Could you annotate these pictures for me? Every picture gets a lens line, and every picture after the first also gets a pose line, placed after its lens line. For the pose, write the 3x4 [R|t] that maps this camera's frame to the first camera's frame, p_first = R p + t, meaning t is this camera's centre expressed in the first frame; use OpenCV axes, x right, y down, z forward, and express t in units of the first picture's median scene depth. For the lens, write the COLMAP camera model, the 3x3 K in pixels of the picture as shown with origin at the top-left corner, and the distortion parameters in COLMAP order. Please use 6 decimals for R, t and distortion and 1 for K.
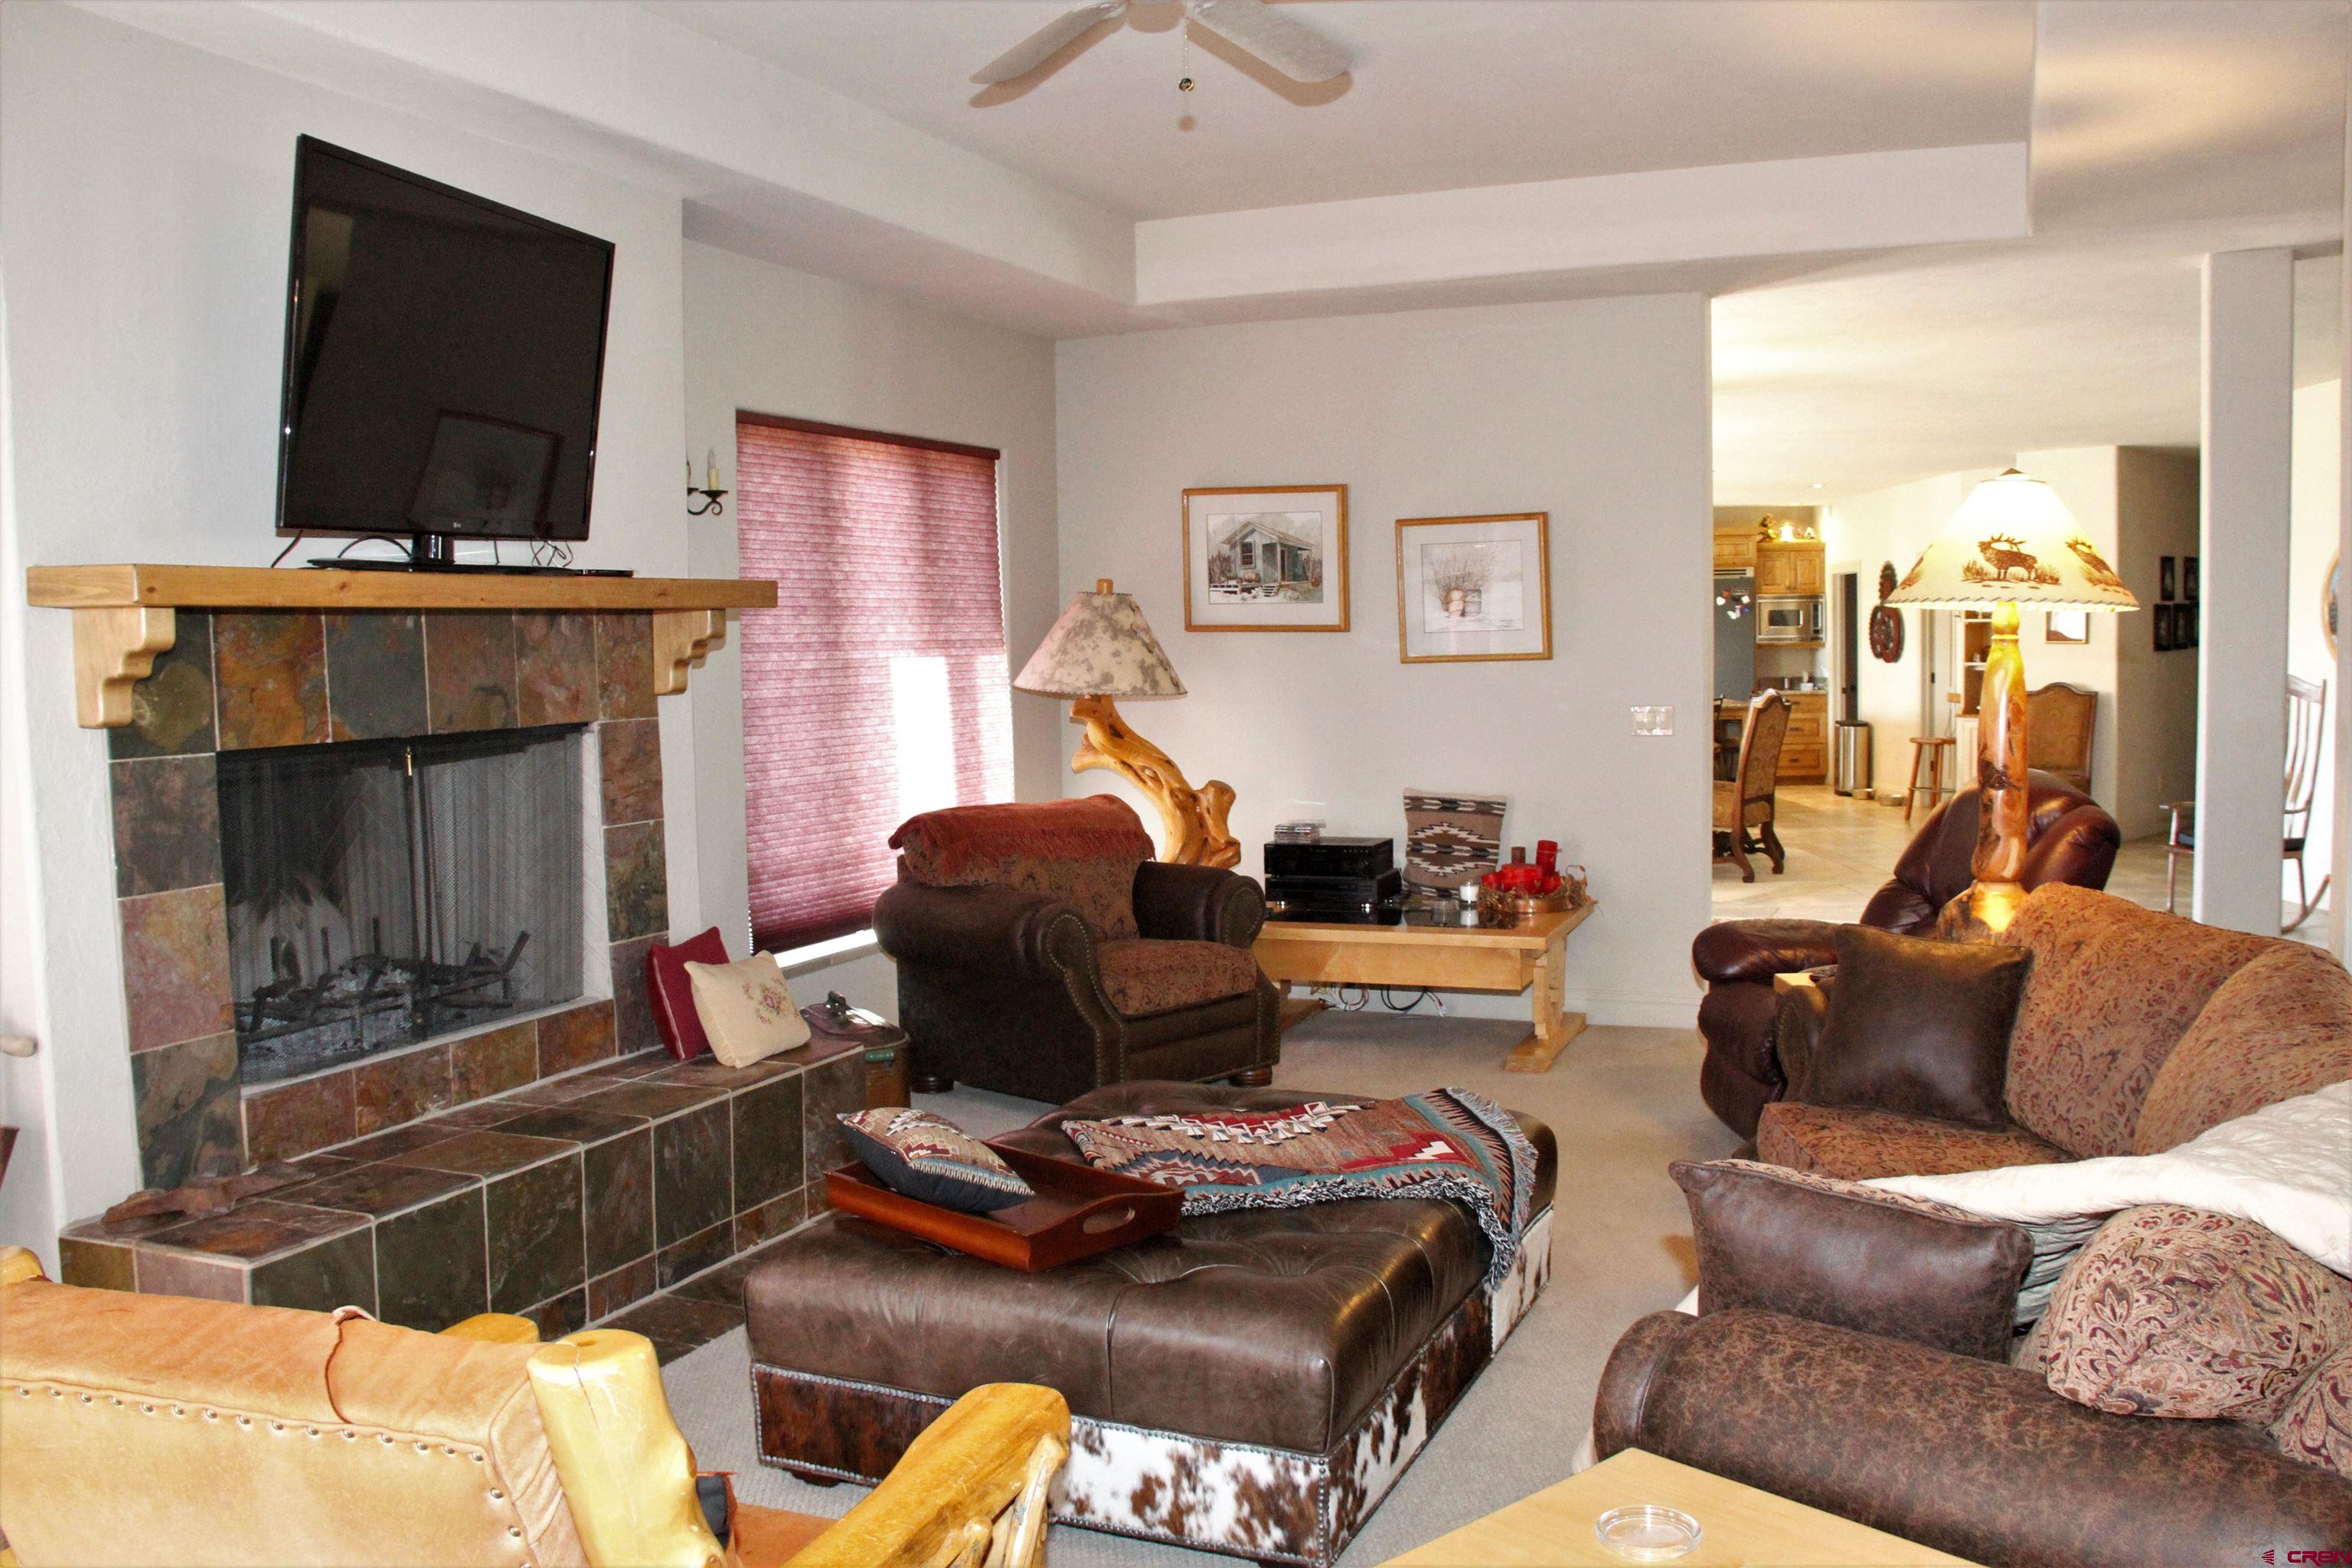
lens RADIAL K [[1908.0, 0, 1176.0], [0, 1908.0, 784.0], [0, 0, 1]] dist [-0.118744, 0.000027]
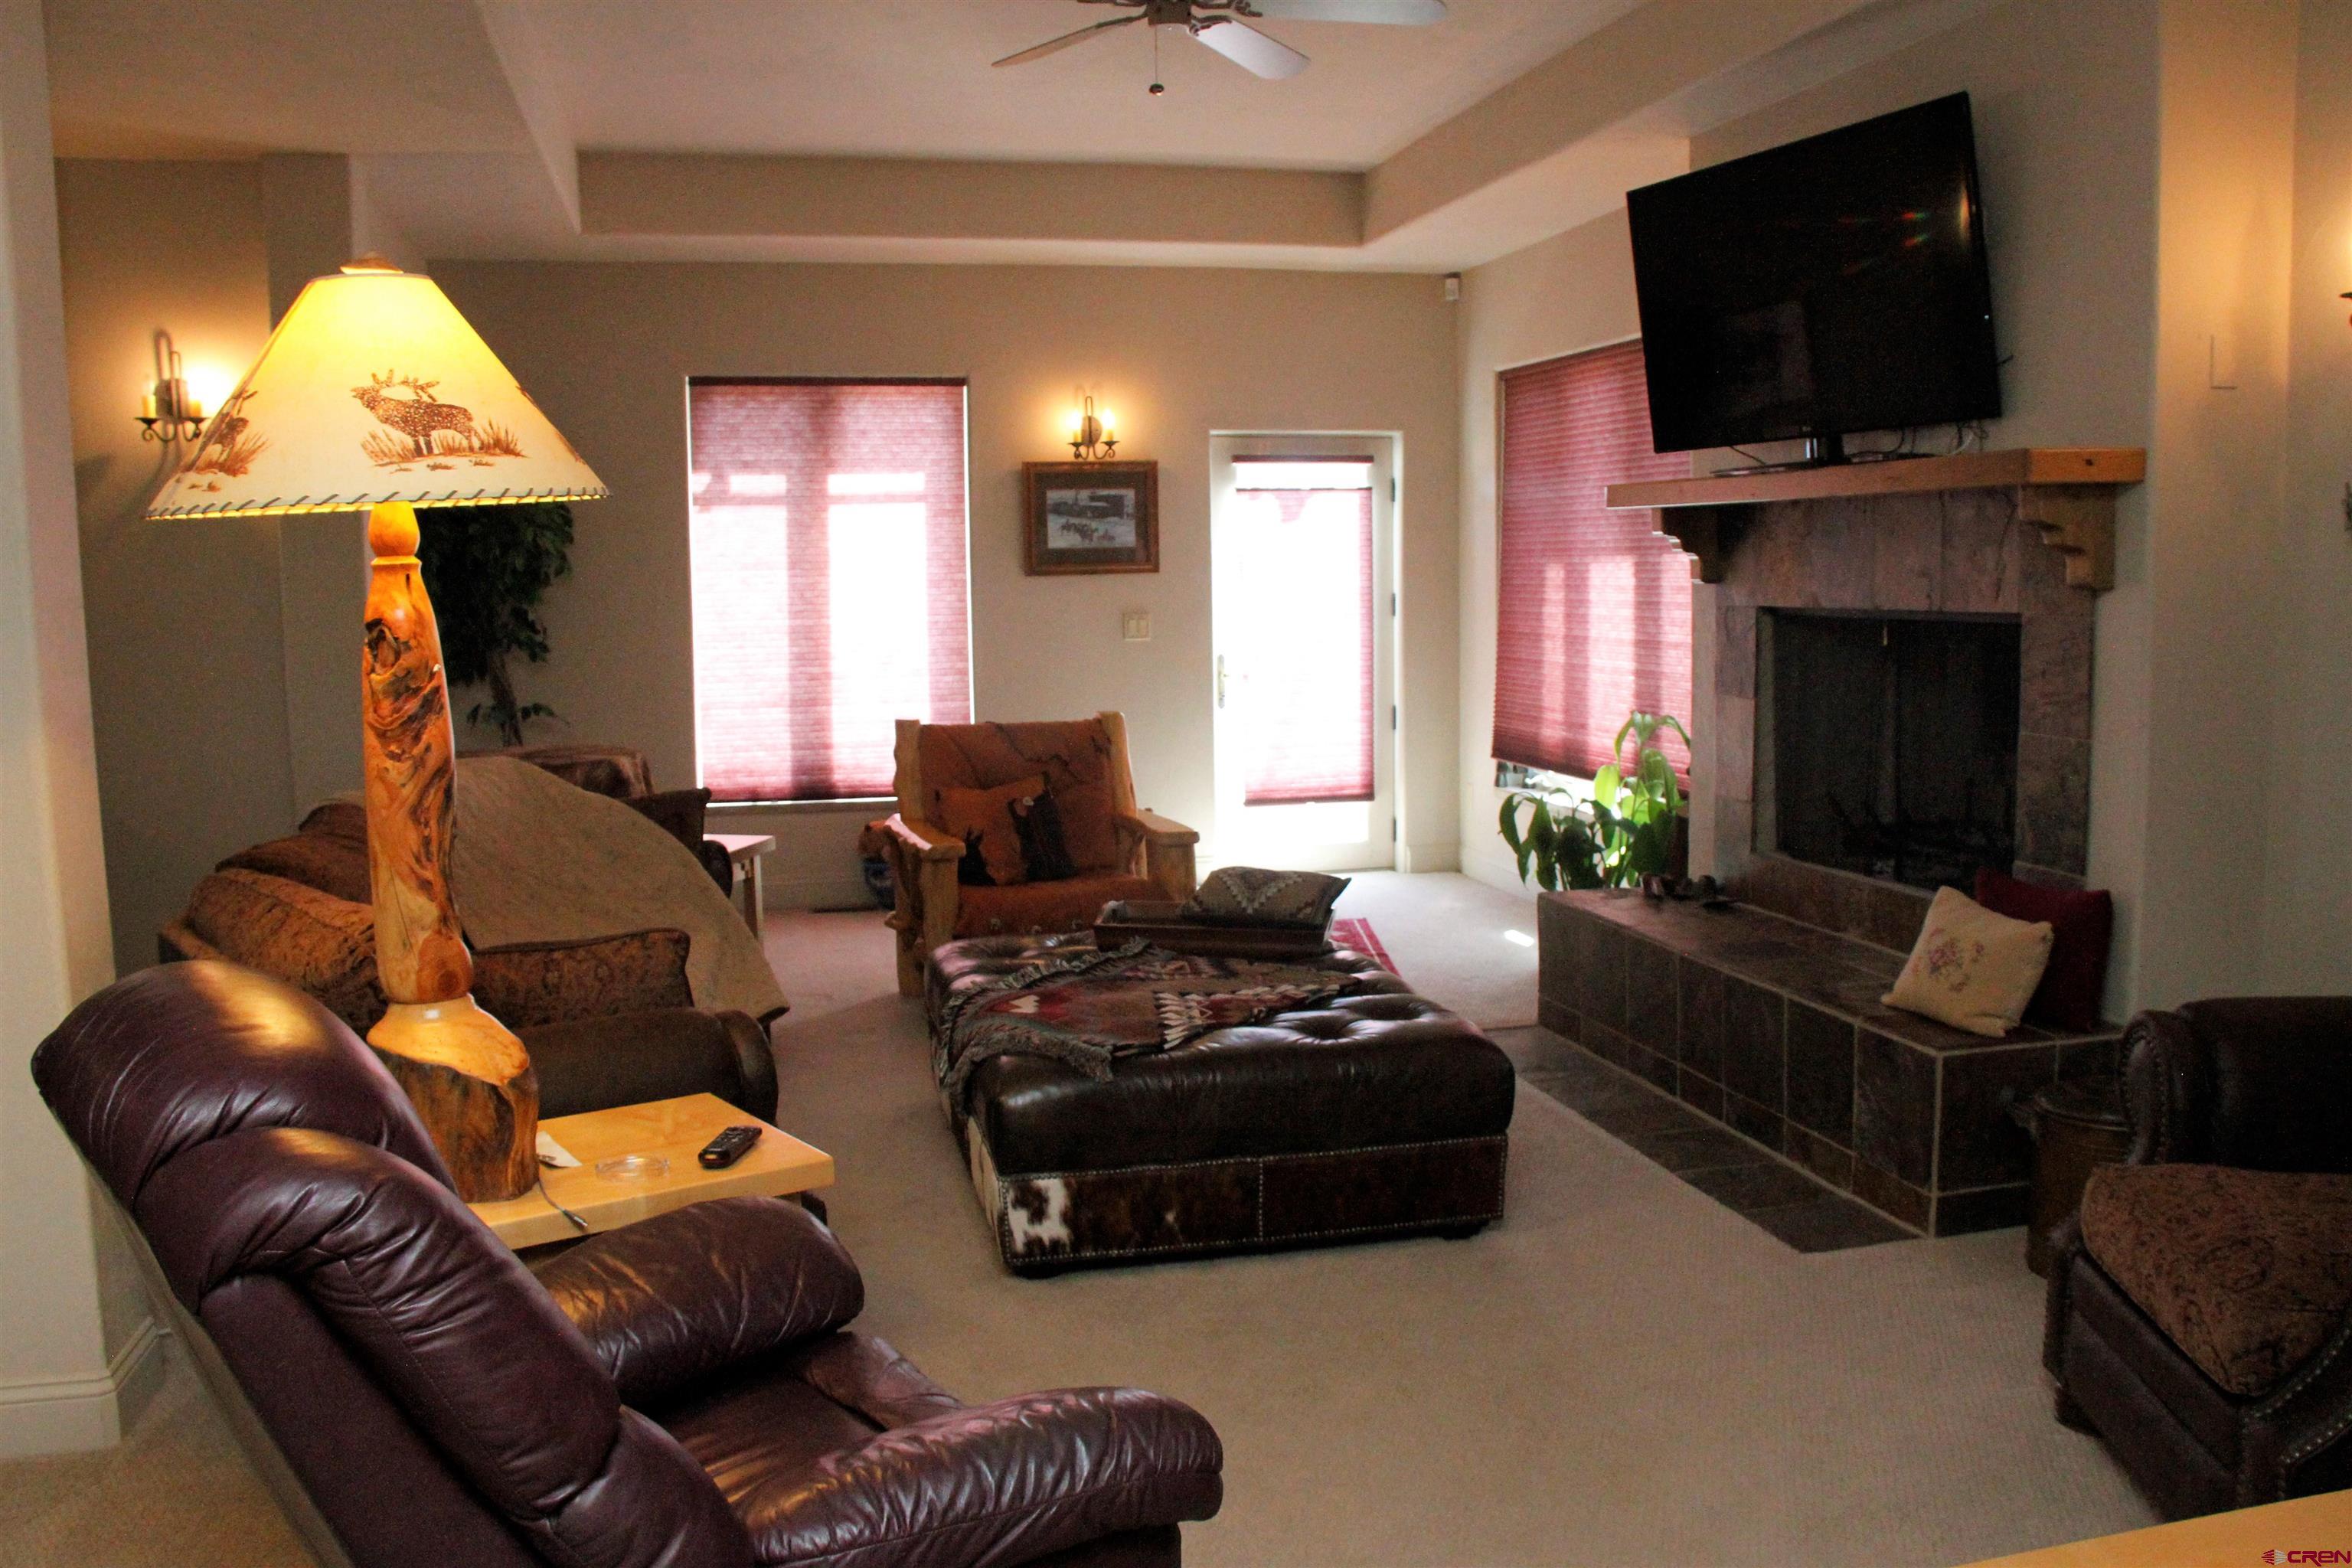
lens RADIAL K [[1908.0, 0, 1176.0], [0, 1908.0, 784.0], [0, 0, 1]] dist [-0.118744, 0.000027]
pose [[-0.799746, 0.099492, -0.592037, 0.581856], [-0.012194, 0.983276, 0.181712, -0.115371], [0.600214, 0.152543, -0.785158, 1.557146]]
